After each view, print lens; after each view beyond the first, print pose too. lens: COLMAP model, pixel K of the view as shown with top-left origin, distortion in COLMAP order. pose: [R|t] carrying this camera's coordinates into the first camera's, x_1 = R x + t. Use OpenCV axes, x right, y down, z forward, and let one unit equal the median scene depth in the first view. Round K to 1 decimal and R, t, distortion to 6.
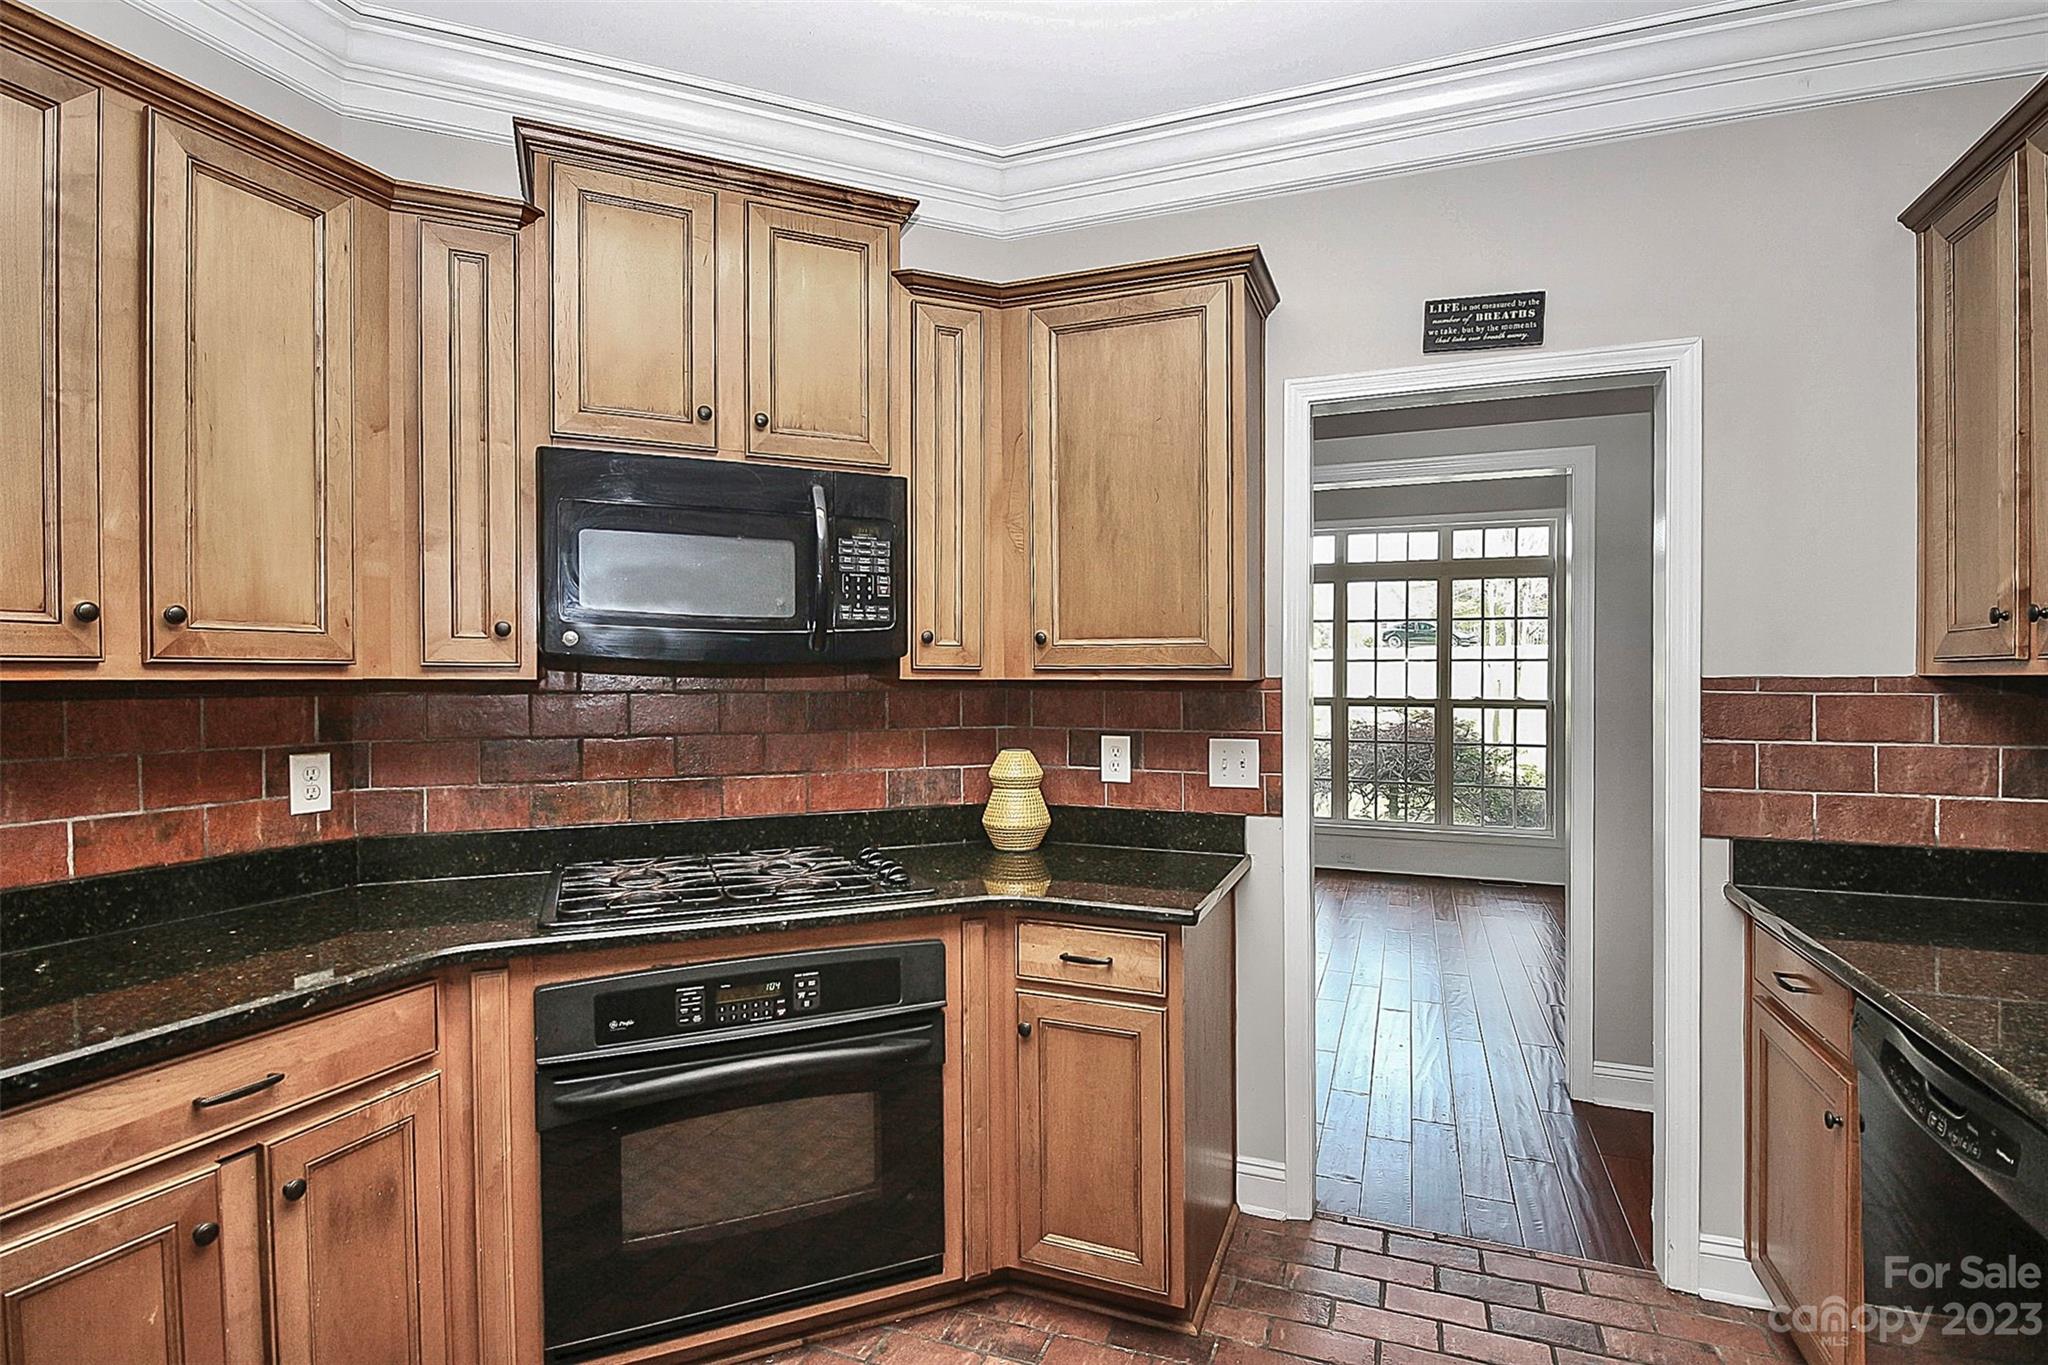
lens RADIAL K [[990.8, 0, 1022.8], [0, 990.8, 690.5], [0, 0, 1]] dist [-0.004112, -0.007262]
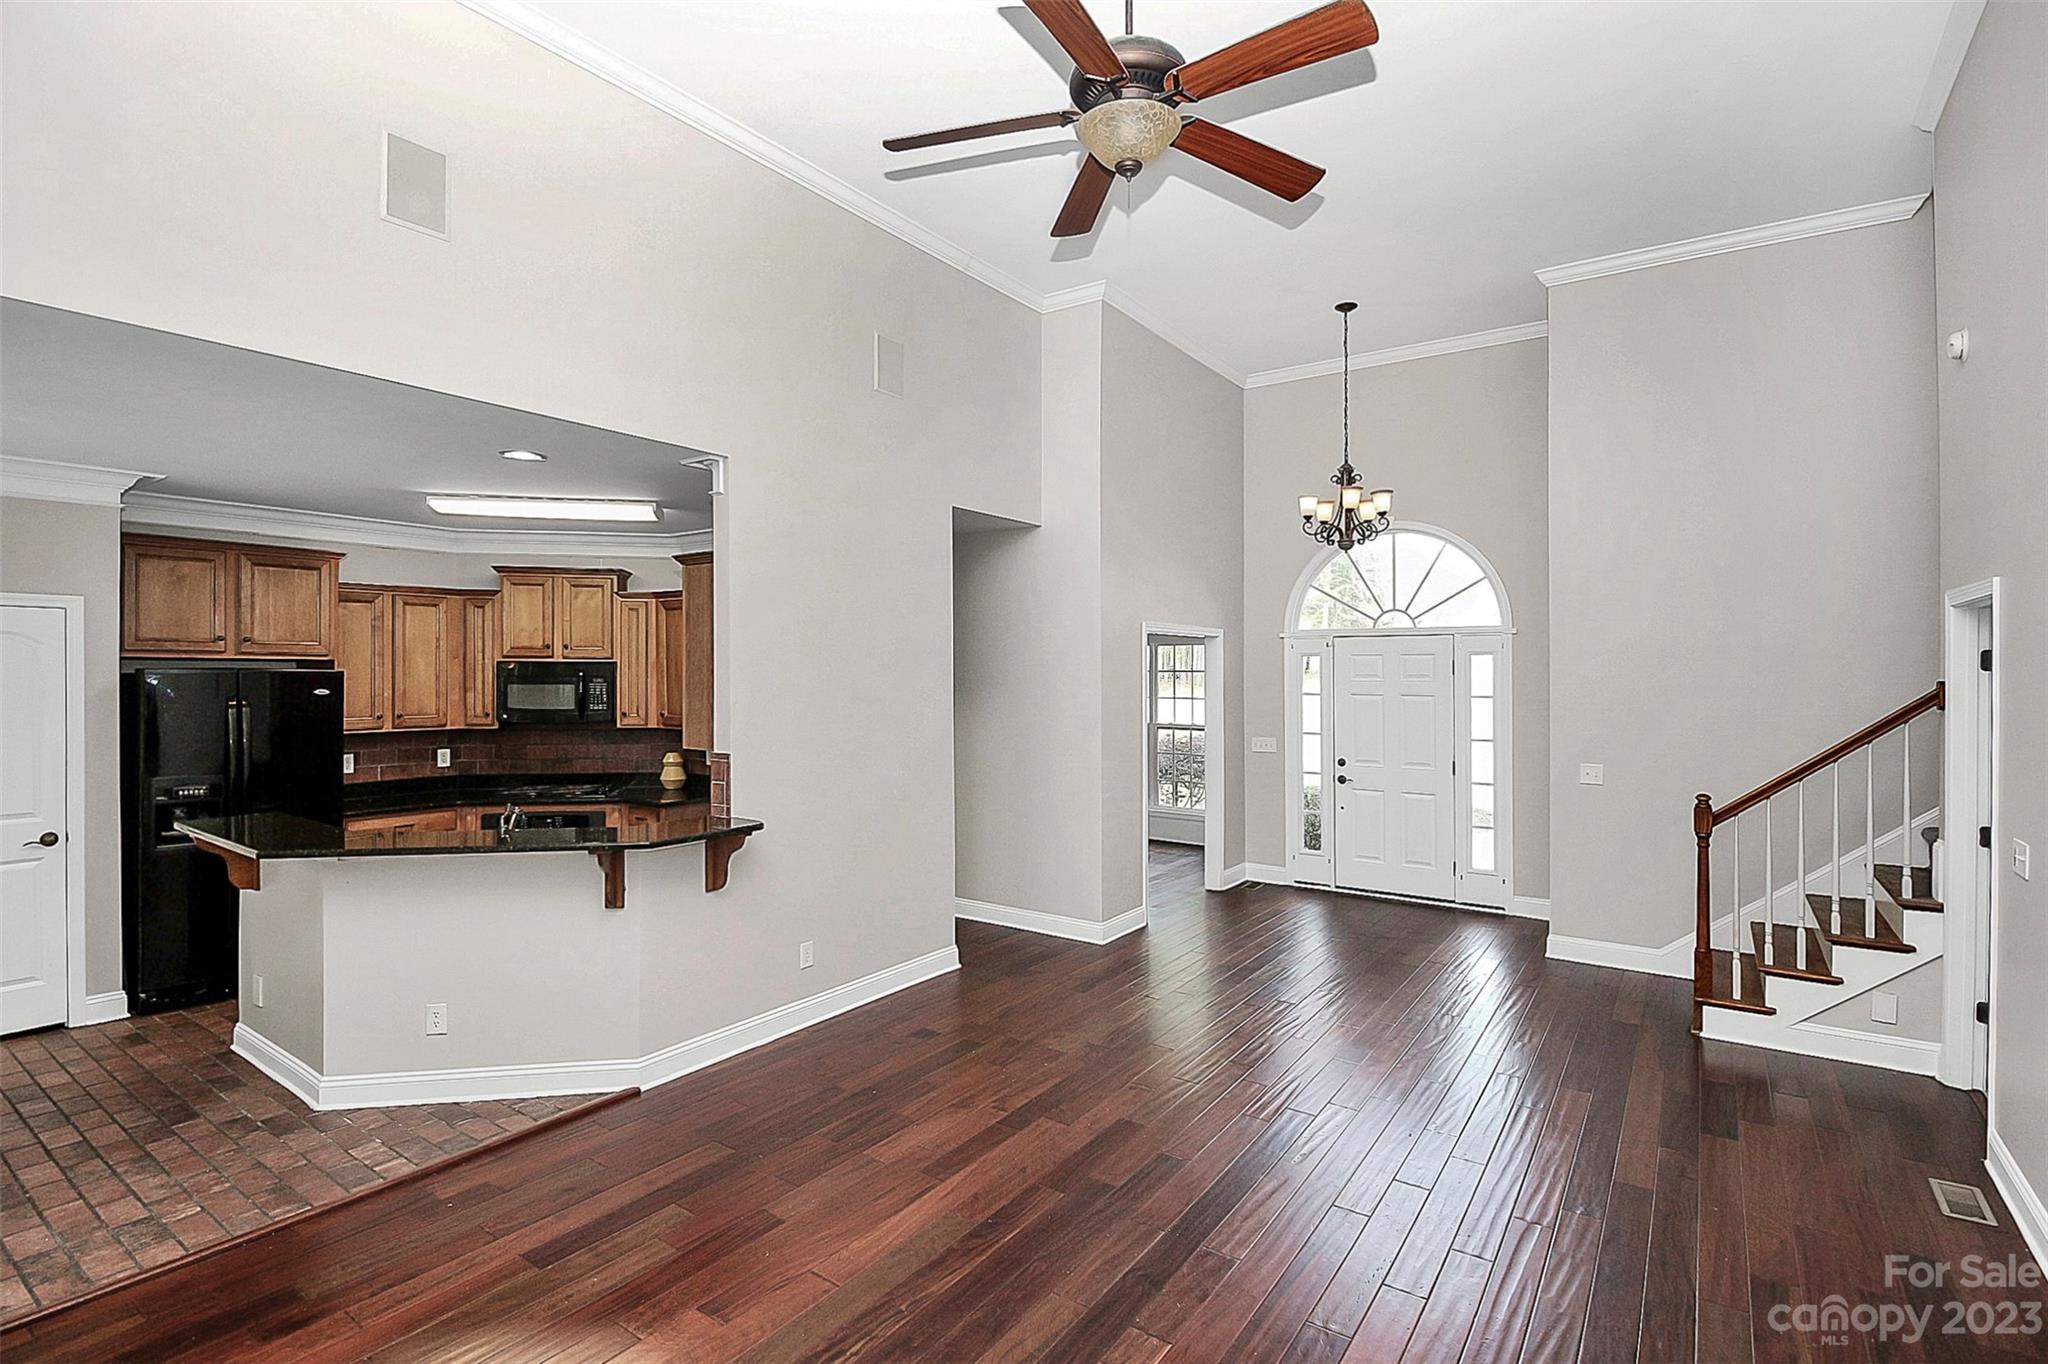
lens RADIAL K [[990.8, 0, 1035.3], [0, 990.8, 677.3], [0, 0, 1]] dist [-0.004112, -0.007262]
pose [[0.972764, 0.001488, -0.231793, 1.886444], [-0.005525, 0.999844, -0.016768, -0.126702], [0.231732, 0.017592, 0.972621, -1.693831]]
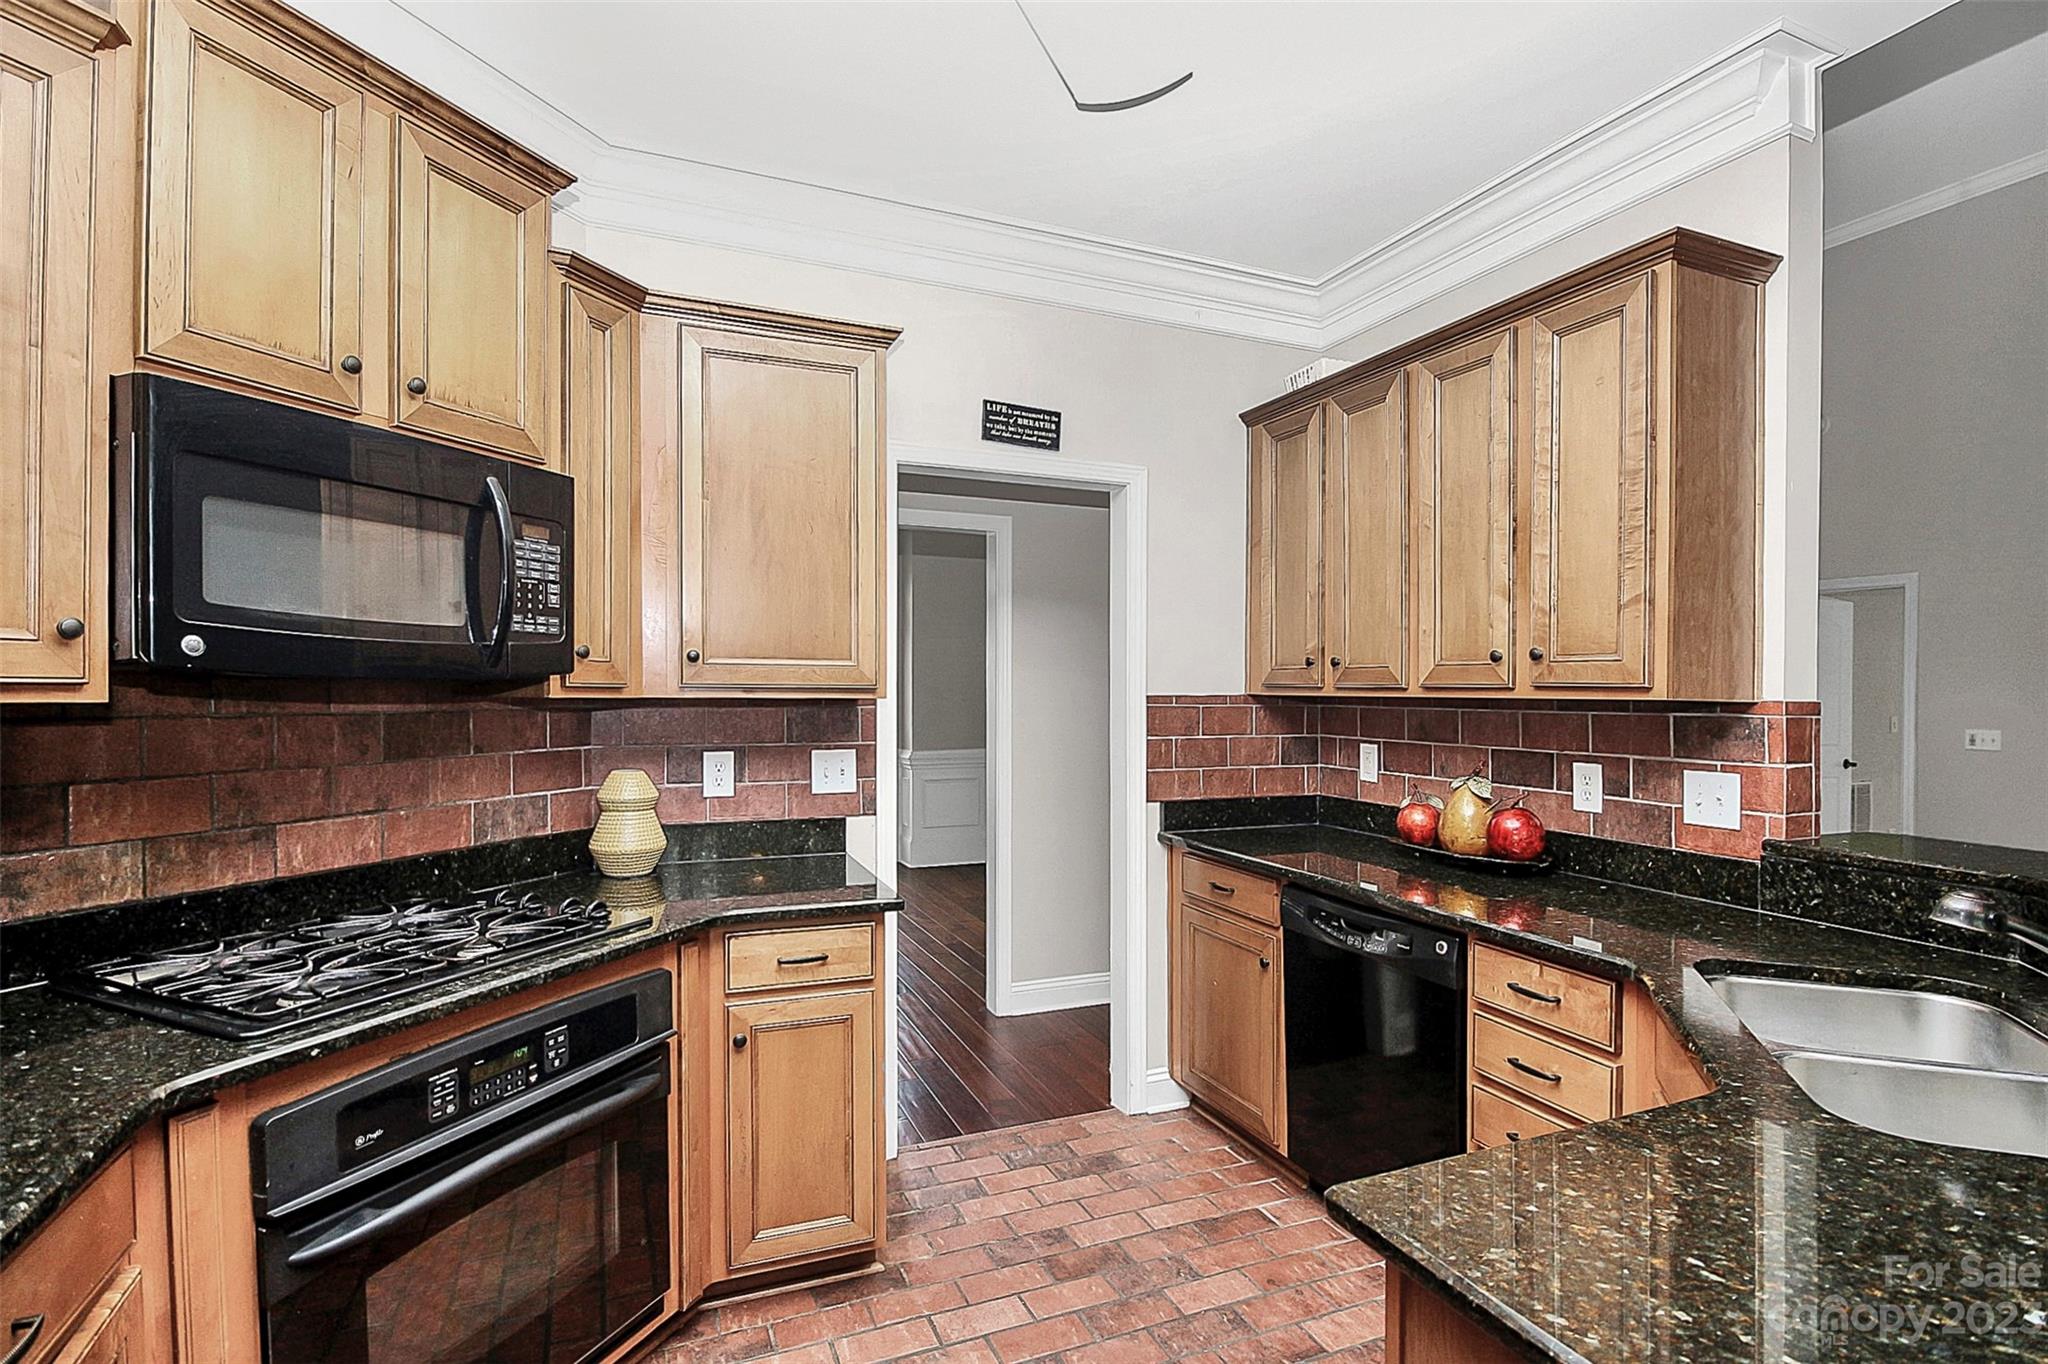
lens RADIAL K [[990.8, 0, 1035.4], [0, 990.8, 692.0], [0, 0, 1]] dist [-0.004112, -0.007262]
pose [[0.714237, 0.001192, 0.699903, -0.463385], [0.001918, 0.999991, -0.003661, -0.013132], [-0.699901, 0.003957, 0.714229, 0.048766]]
